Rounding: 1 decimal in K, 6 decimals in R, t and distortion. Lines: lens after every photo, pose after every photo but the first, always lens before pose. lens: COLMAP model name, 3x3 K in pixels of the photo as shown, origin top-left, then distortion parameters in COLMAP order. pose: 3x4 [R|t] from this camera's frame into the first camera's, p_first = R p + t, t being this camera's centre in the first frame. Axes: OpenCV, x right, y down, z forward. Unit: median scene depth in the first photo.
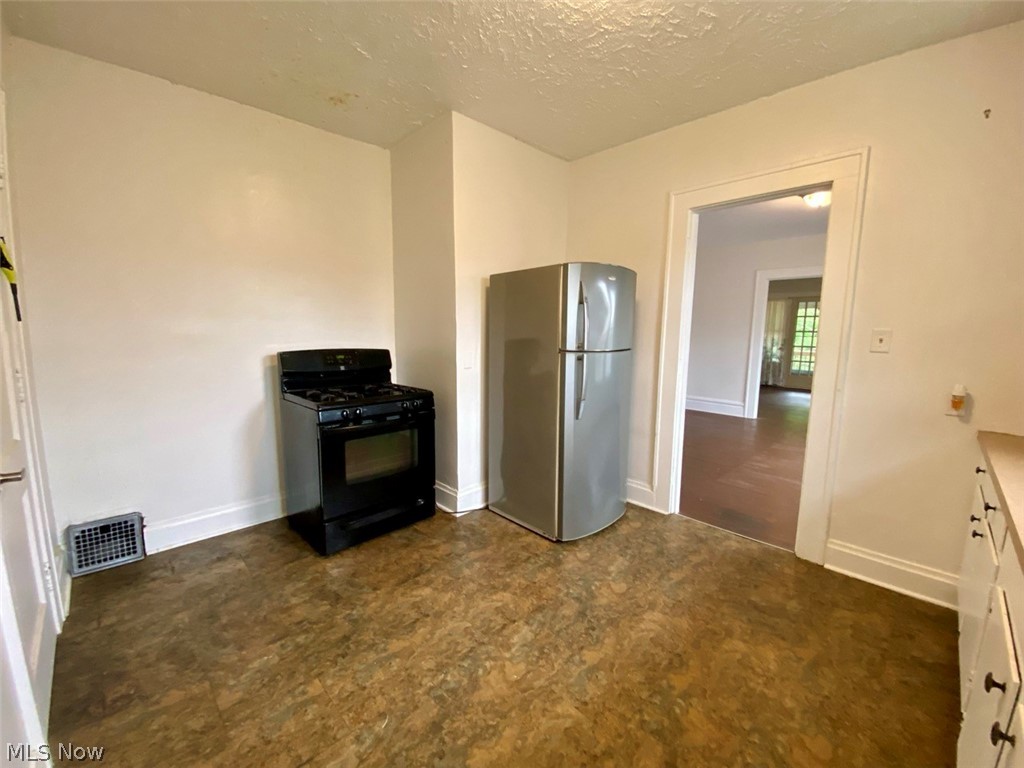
lens RADIAL K [[416.2, 0, 512.4], [0, 416.2, 385.1], [0, 0, 1]] dist [0.001380, -0.010145]
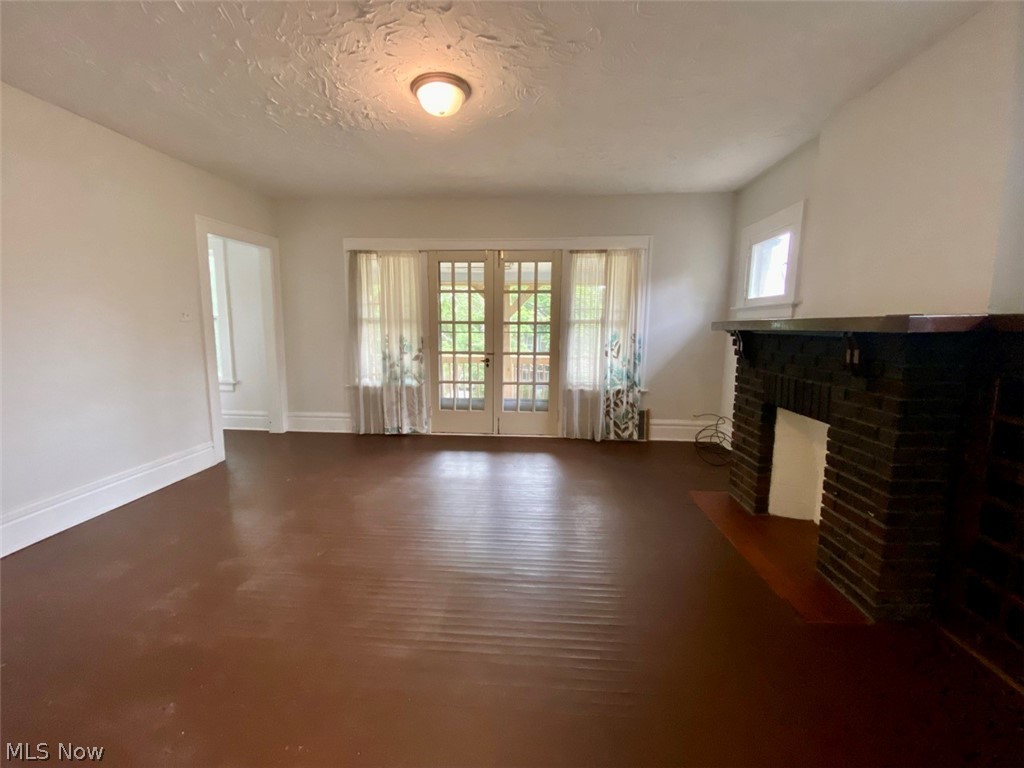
lens RADIAL K [[416.2, 0, 511.2], [0, 416.2, 382.2], [0, 0, 1]] dist [0.001380, -0.010145]
pose [[0.734834, -0.096482, 0.671350, 0.396185], [0.090219, 0.994939, 0.044235, -0.070763], [-0.672220, 0.028063, 0.739819, 0.567268]]
